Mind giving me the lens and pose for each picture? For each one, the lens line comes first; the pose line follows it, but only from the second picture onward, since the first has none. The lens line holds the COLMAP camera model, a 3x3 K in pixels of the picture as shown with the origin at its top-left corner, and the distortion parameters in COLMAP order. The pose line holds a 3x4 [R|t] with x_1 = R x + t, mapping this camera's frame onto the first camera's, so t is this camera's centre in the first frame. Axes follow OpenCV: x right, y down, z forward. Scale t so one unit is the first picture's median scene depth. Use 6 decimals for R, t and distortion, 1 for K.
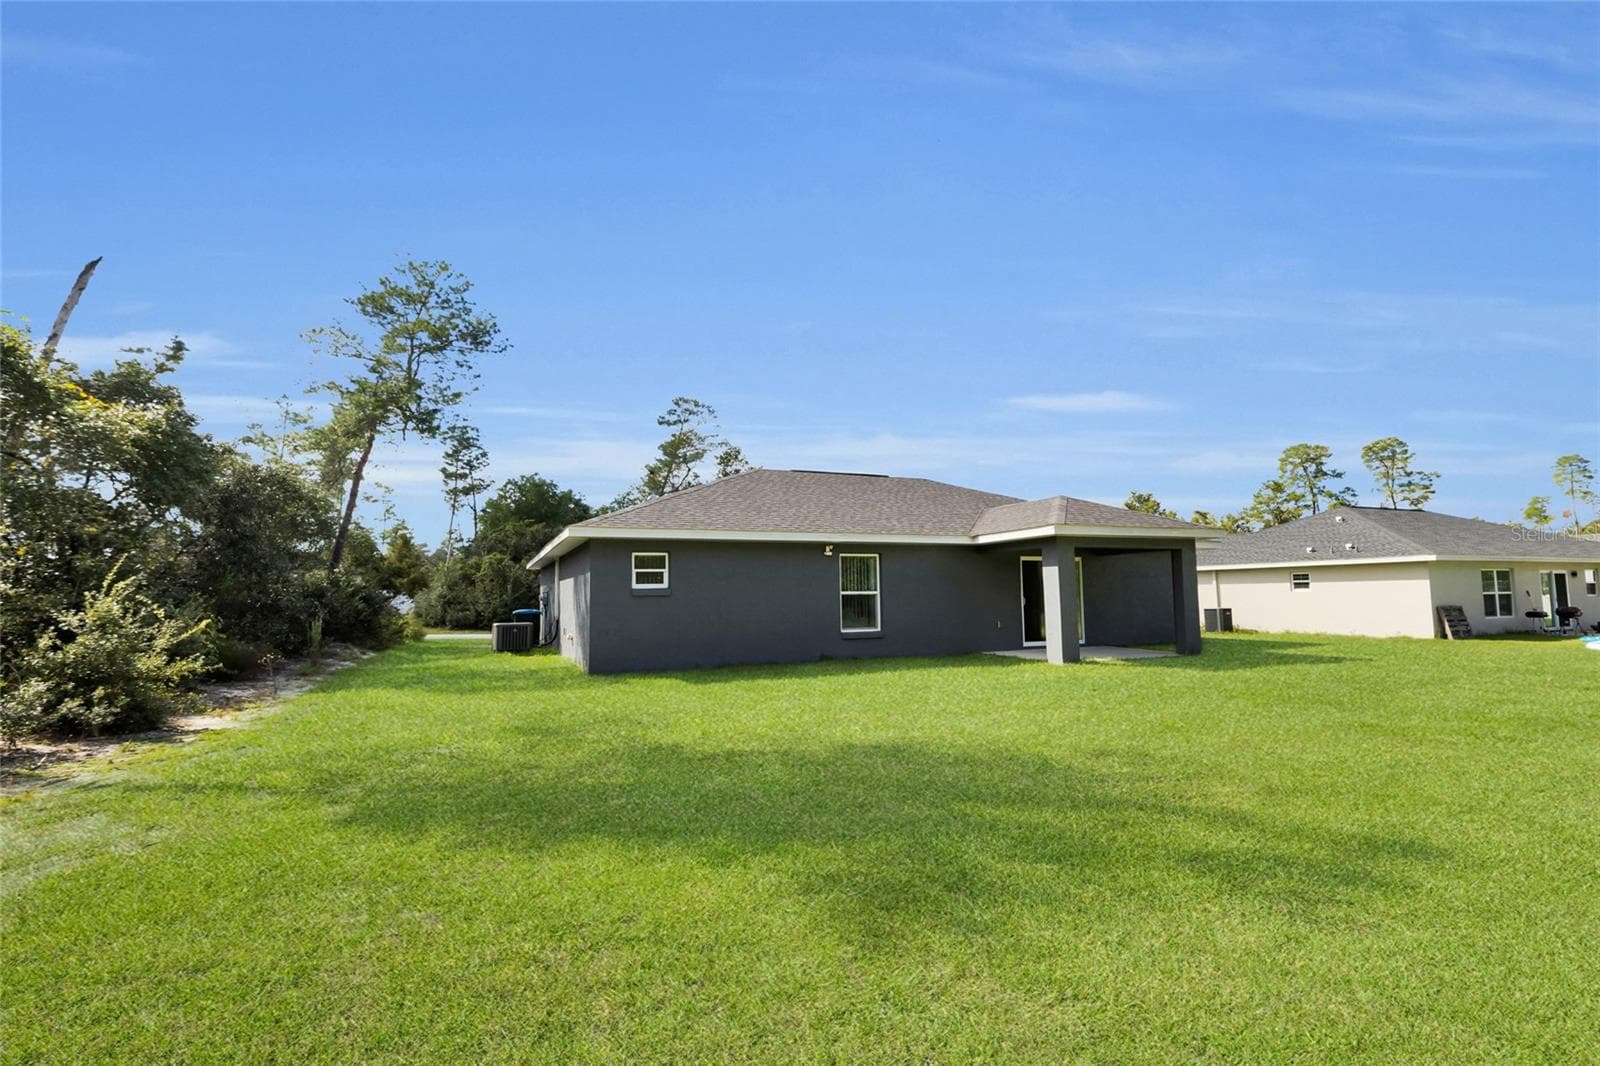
lens RADIAL K [[712.9, 0, 795.1], [0, 712.9, 542.2], [0, 0, 1]] dist [0.003229, 0.000630]
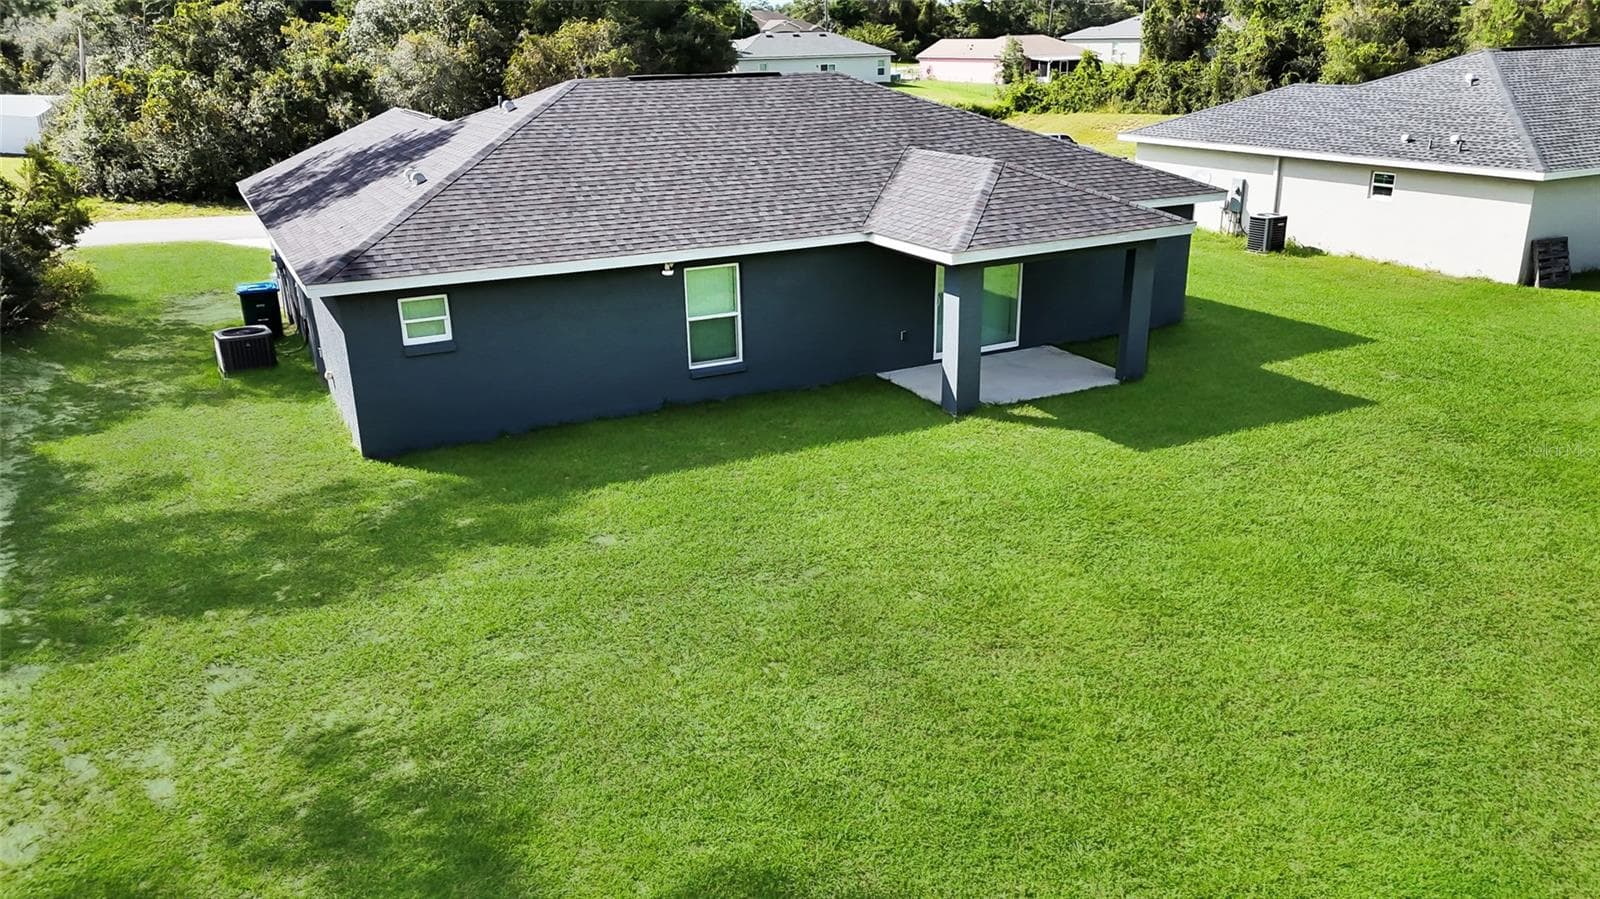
lens RADIAL K [[1162.0, 0, 800.0], [0, 1162.0, 449.5], [0, 0, 1]] dist [0.098941, -0.122507]
pose [[0.997341, -0.028824, 0.066938, 0.063292], [-0.000387, 0.916359, 0.400356, -0.198193], [-0.072879, -0.399317, 0.913911, -0.137381]]
